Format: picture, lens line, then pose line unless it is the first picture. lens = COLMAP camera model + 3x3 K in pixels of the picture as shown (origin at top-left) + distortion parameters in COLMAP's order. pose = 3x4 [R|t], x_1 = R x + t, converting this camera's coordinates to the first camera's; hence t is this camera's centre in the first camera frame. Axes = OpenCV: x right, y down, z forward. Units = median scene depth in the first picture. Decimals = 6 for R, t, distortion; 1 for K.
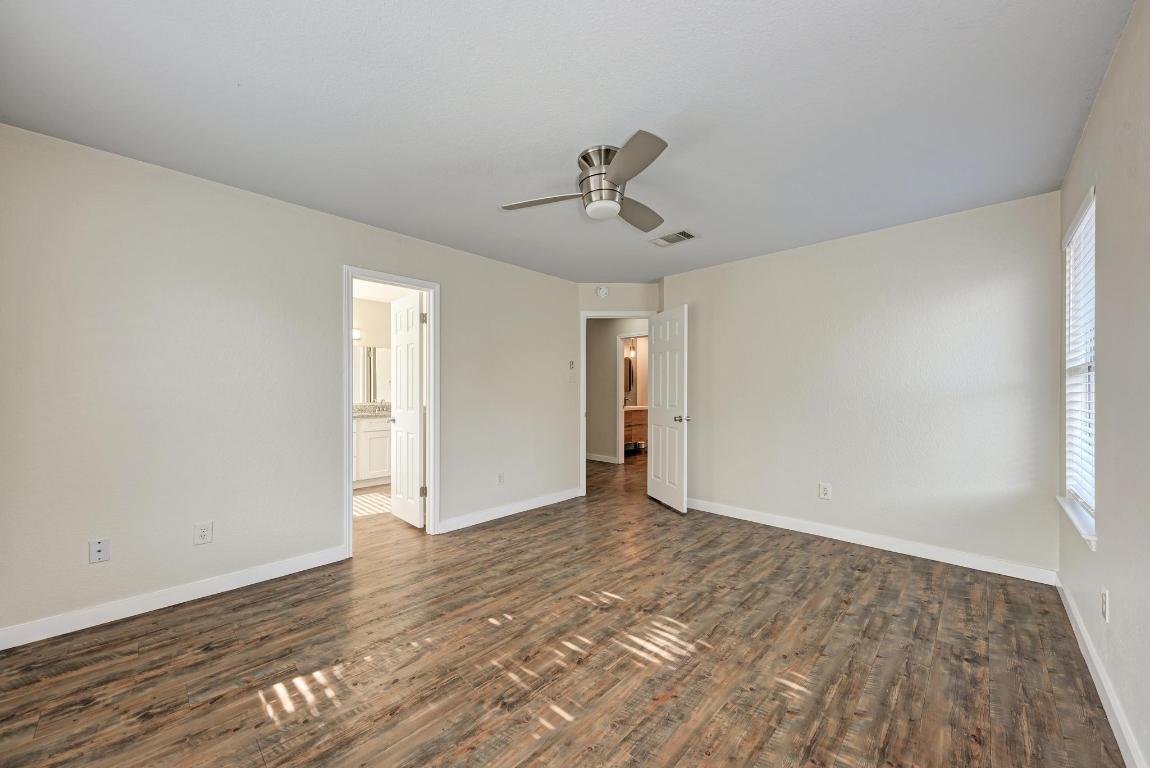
lens RADIAL K [[418.7, 0, 576.0], [0, 418.7, 389.2], [0, 0, 1]] dist [0.010317, -0.003493]
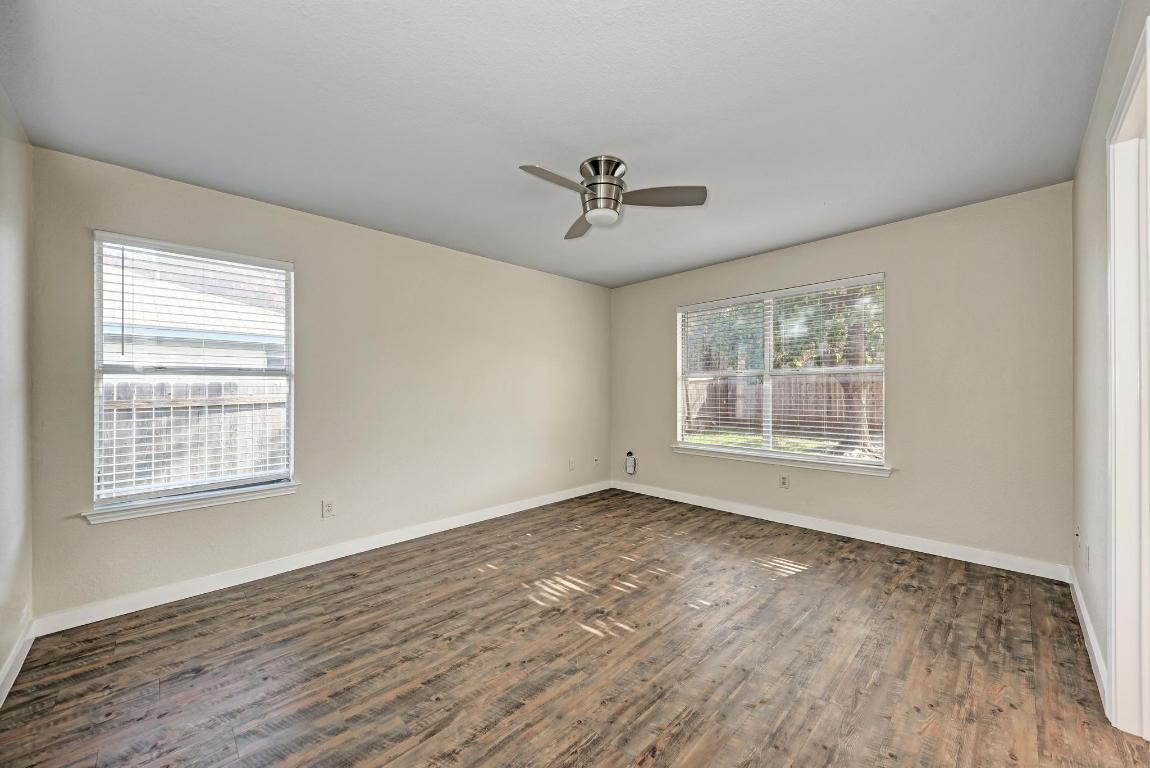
lens RADIAL K [[418.7, 0, 575.0], [0, 418.7, 386.5], [0, 0, 1]] dist [0.010317, -0.003493]
pose [[-0.999458, 0.010259, 0.031268, 0.097424], [0.009927, 0.999893, -0.010746, 0.009455], [-0.031374, -0.010430, -0.999453, 2.168123]]
